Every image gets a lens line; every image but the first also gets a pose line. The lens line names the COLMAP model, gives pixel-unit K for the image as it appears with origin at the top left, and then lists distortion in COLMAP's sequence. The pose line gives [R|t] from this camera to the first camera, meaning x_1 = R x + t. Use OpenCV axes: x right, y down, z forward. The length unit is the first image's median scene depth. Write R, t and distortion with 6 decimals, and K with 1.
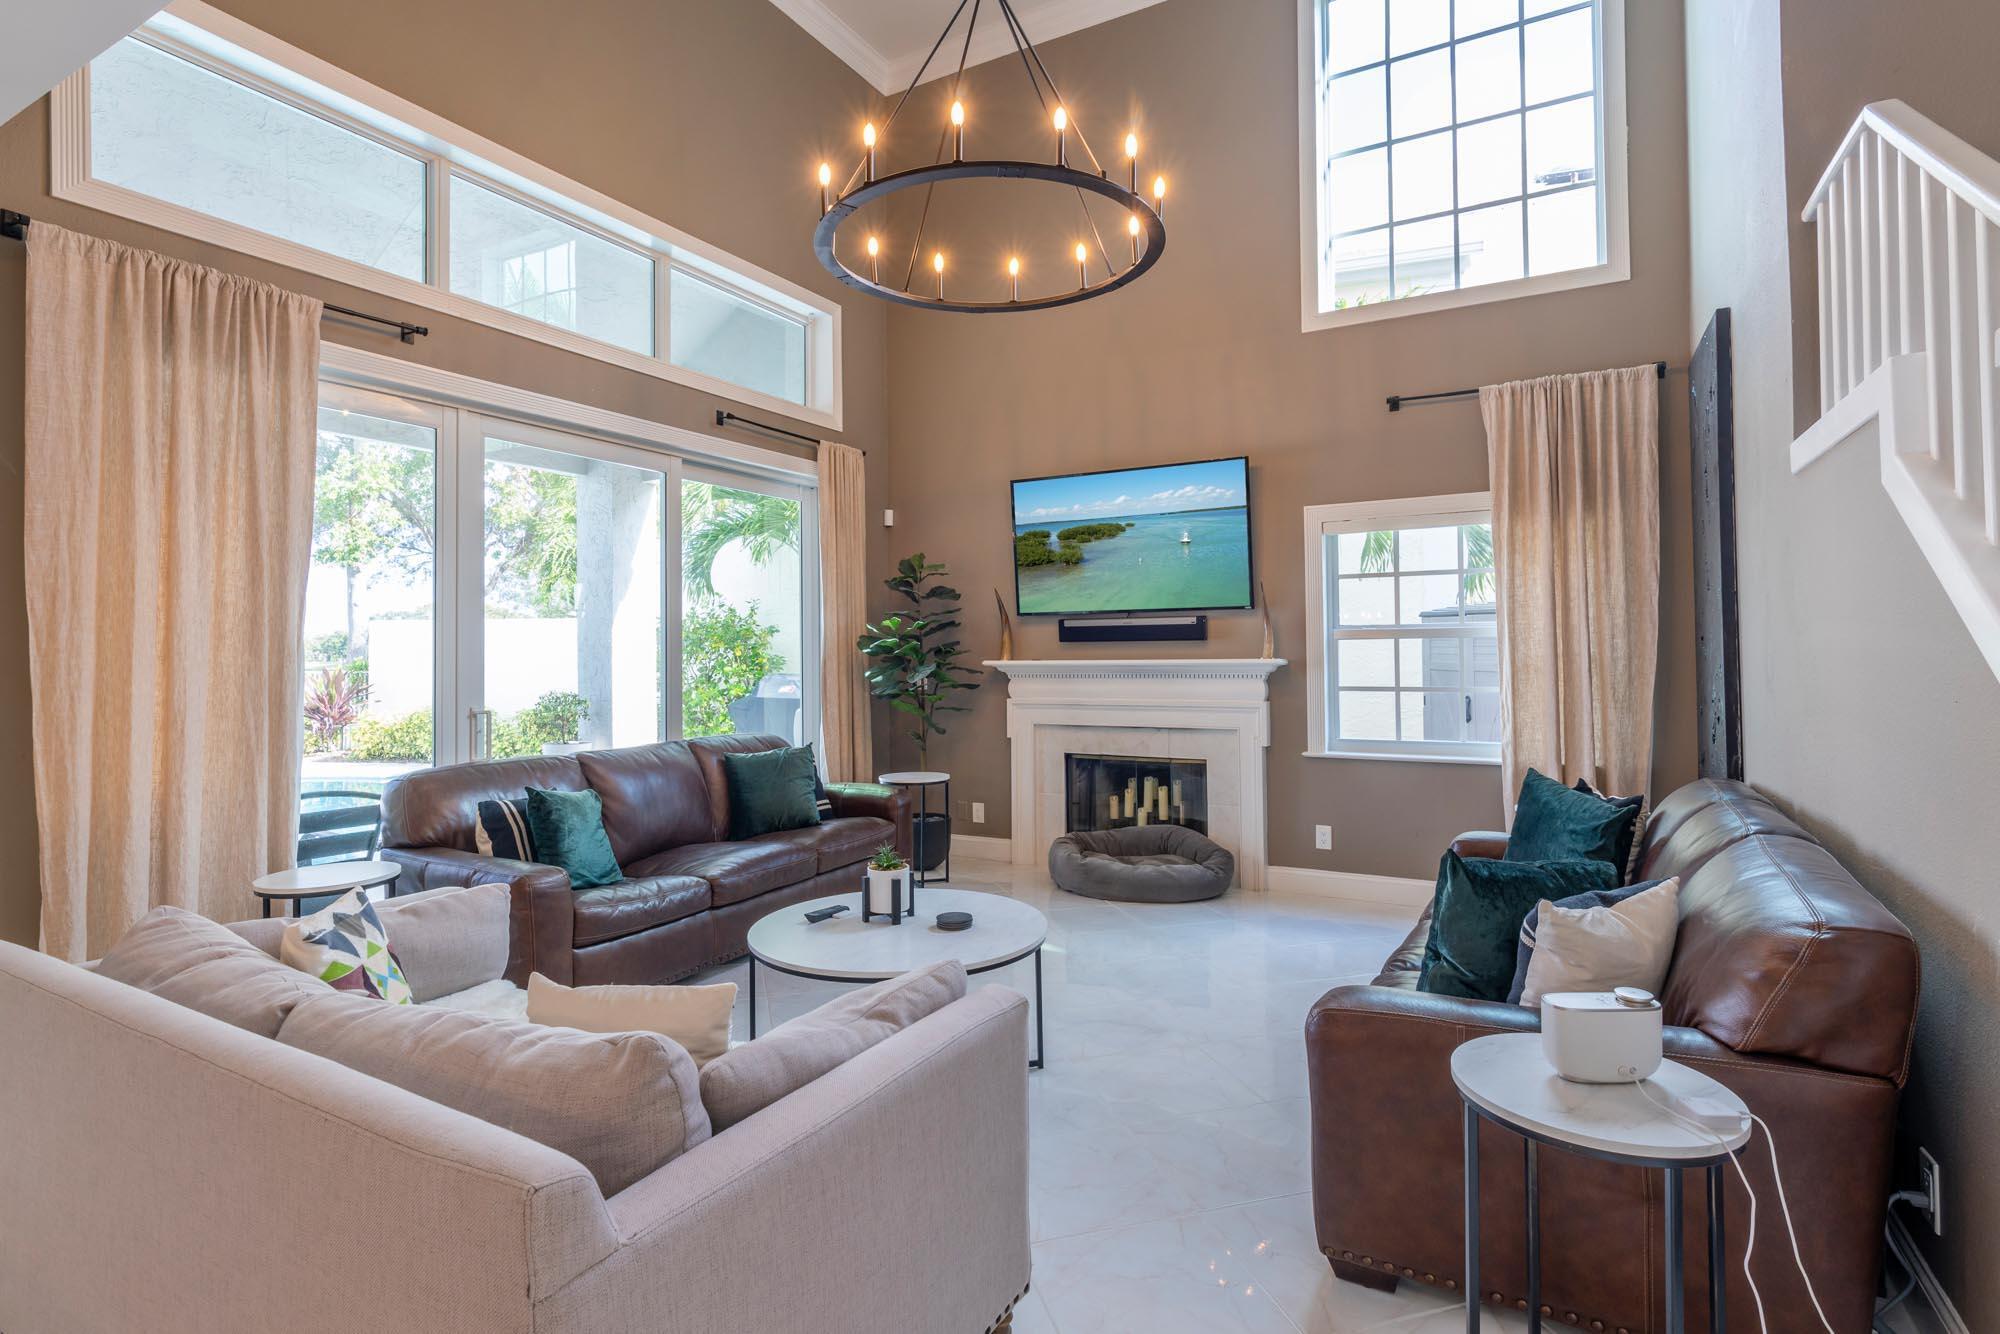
lens RADIAL K [[986.5, 0, 994.4], [0, 986.5, 633.3], [0, 0, 1]] dist [0.000803, 0.000057]
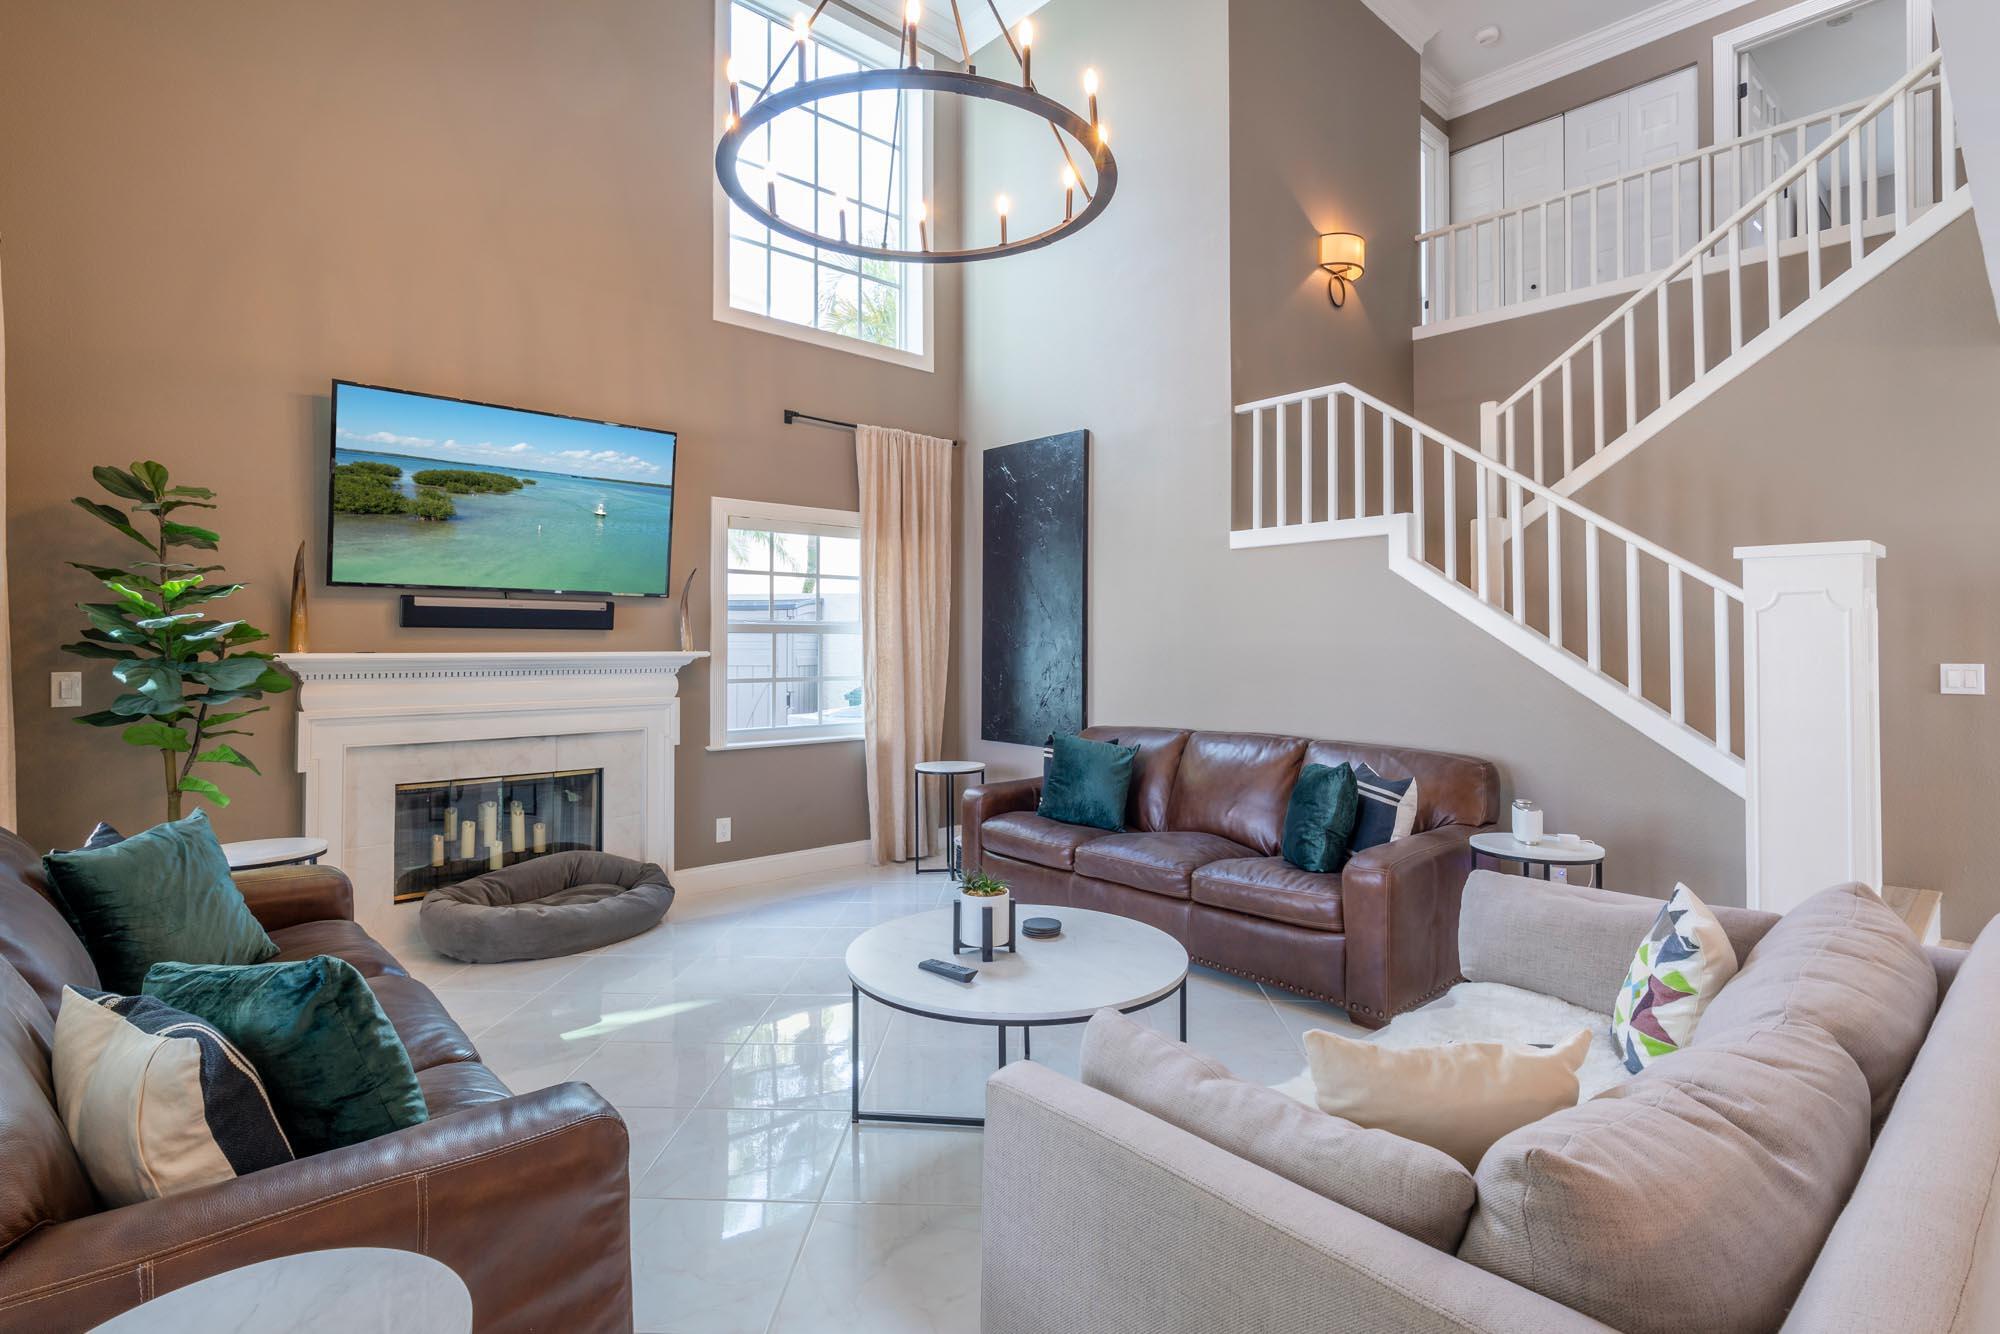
lens RADIAL K [[972.8, 0, 997.1], [0, 972.8, 629.2], [0, 0, 1]] dist [0.003558, 0.001022]
pose [[0.321642, 0.024406, 0.946547, -0.477116], [-0.028139, 0.999473, -0.016209, 0.010262], [-0.946443, -0.021421, 0.322159, 0.390217]]
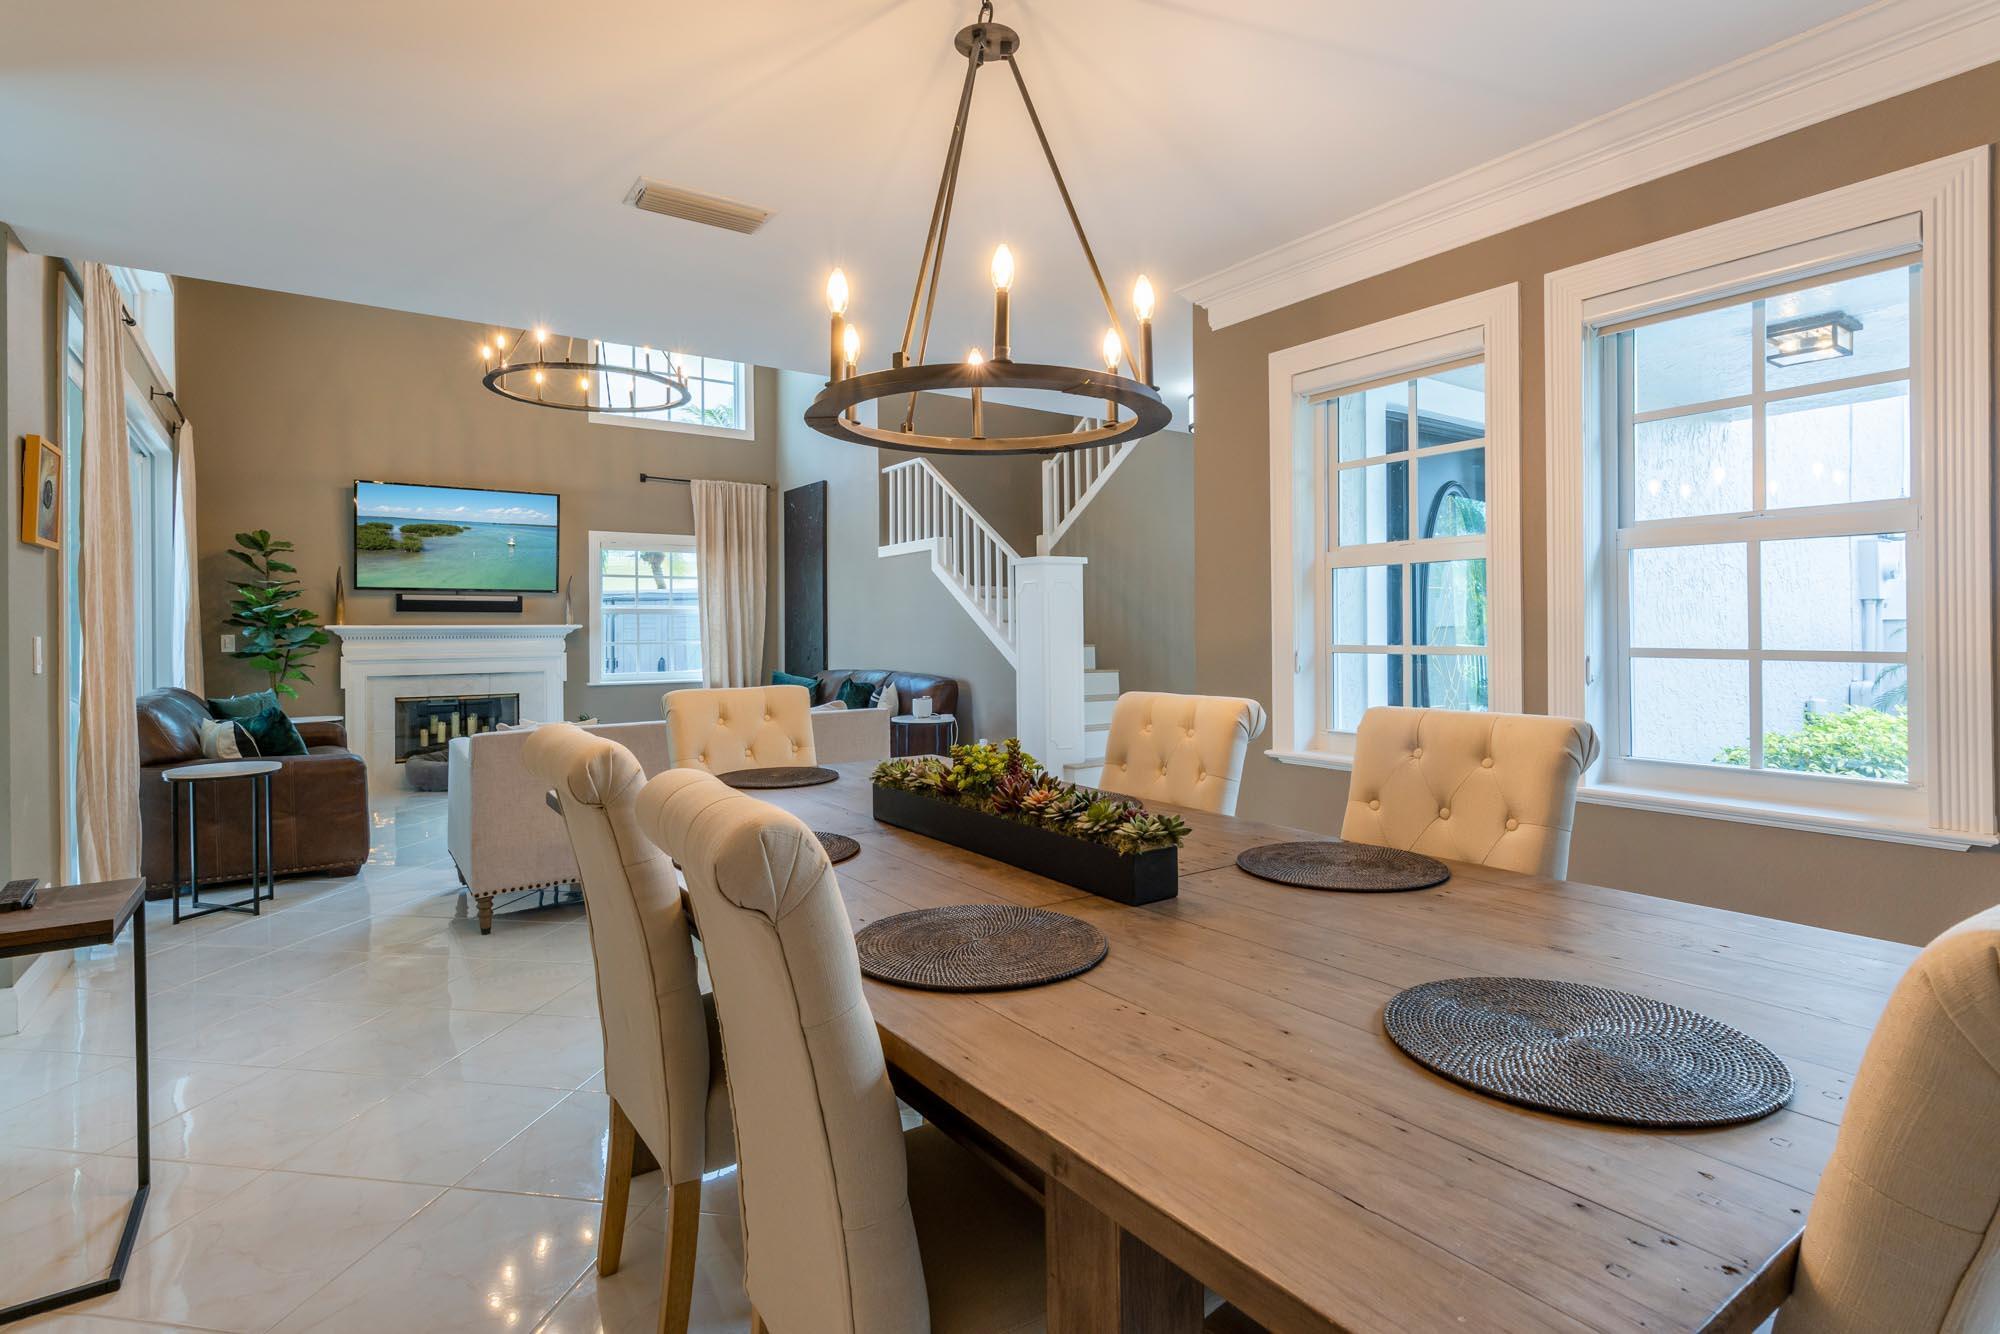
lens RADIAL K [[953.2, 0, 991.0], [0, 953.2, 625.6], [0, 0, 1]] dist [-0.003973, -0.000757]
pose [[0.431994, 0.011495, 0.901803, -0.749943], [-0.018298, 0.999825, -0.003979, 0.019190], [-0.901691, -0.014782, 0.432129, -0.246120]]
